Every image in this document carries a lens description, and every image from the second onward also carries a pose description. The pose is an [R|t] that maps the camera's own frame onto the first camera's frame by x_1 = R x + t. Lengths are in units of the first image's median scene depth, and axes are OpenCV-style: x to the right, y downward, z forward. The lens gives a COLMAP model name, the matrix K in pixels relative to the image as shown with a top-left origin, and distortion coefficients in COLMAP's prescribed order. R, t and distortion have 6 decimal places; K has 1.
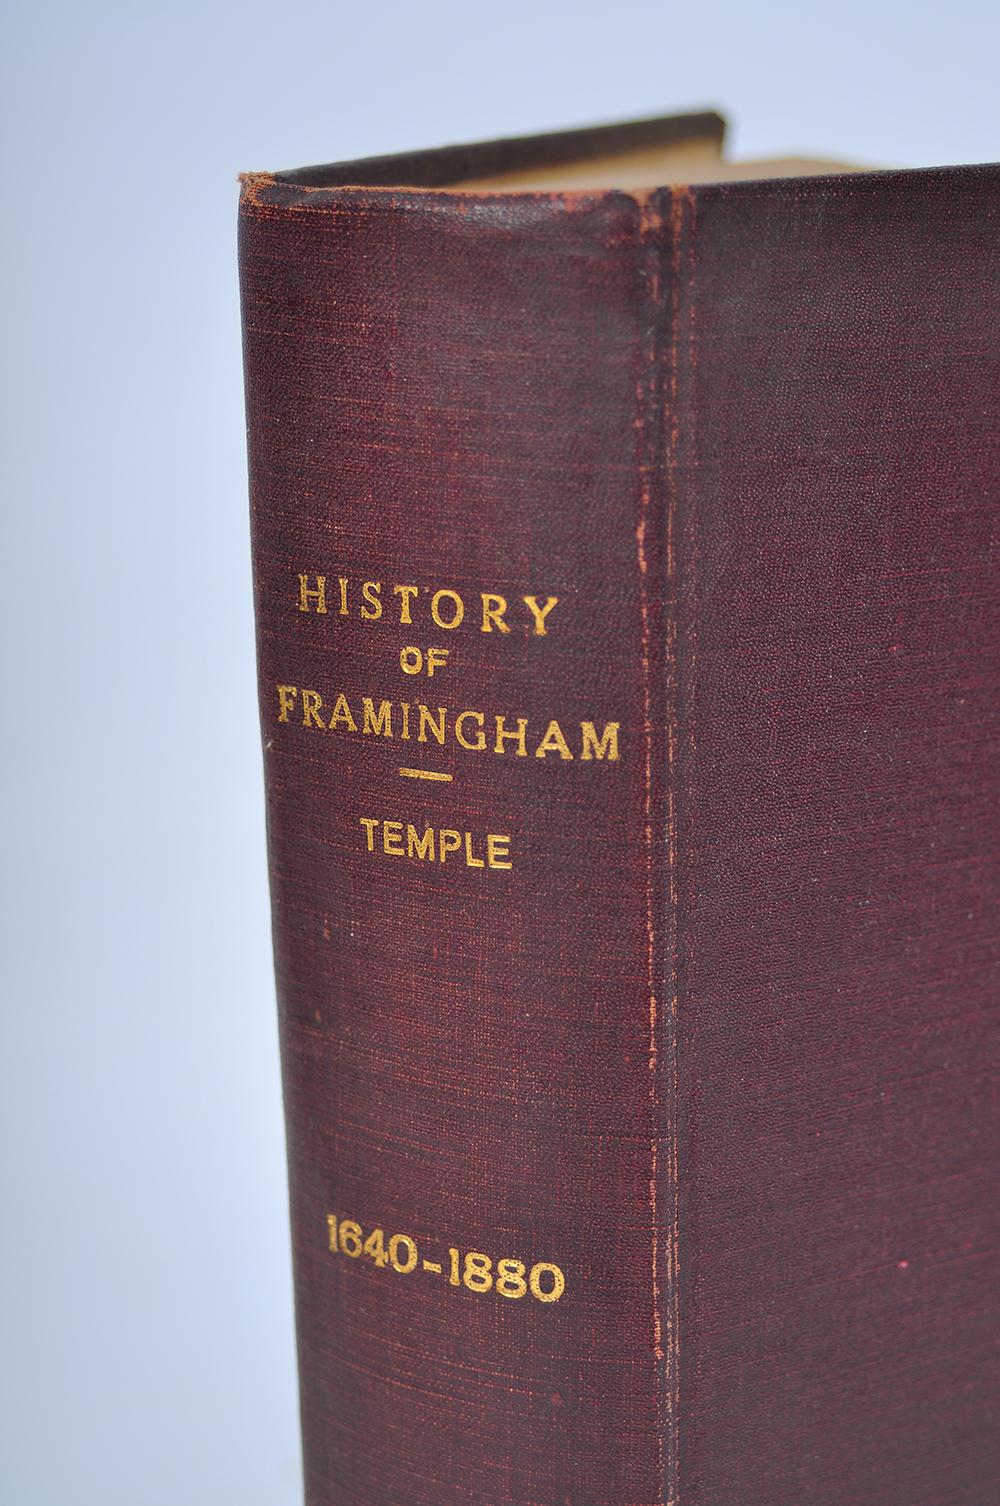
lens RADIAL K [[3745.6, 0, 500.4], [0, 3745.6, 753.0], [0, 0, 1]] dist [-0.032670, 0.000000]
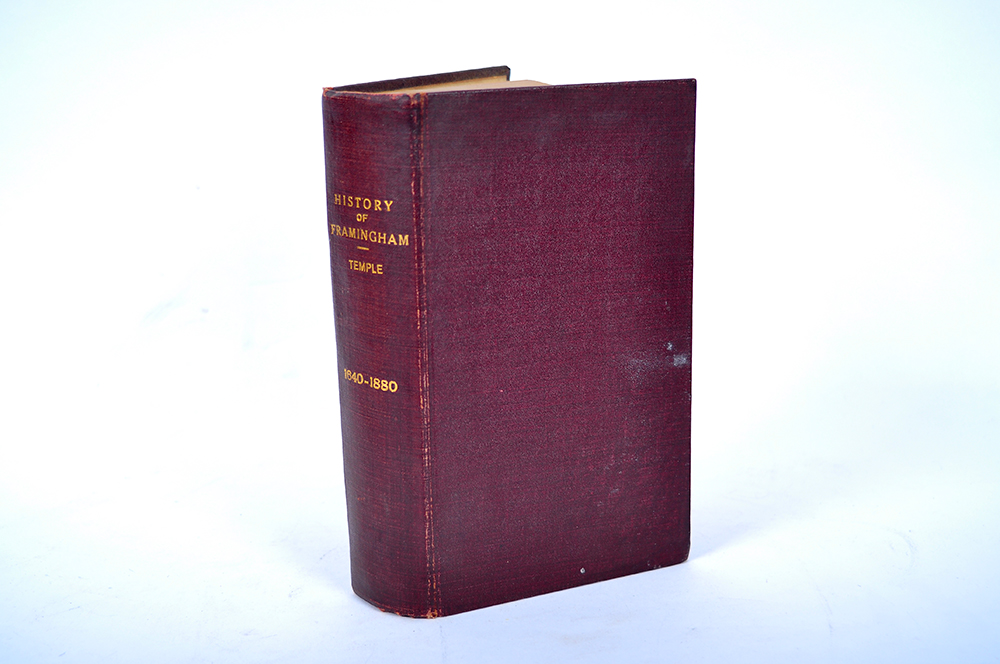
lens RADIAL K [[1516.1, 0, 499.8], [0, 1516.1, 332.1], [0, 0, 1]] dist [-0.207633, 0.000000]
pose [[0.987094, 0.040330, -0.154983, 0.355875], [-0.036394, 0.998941, 0.028156, 0.042386], [0.155954, -0.022152, 0.987516, -0.476424]]
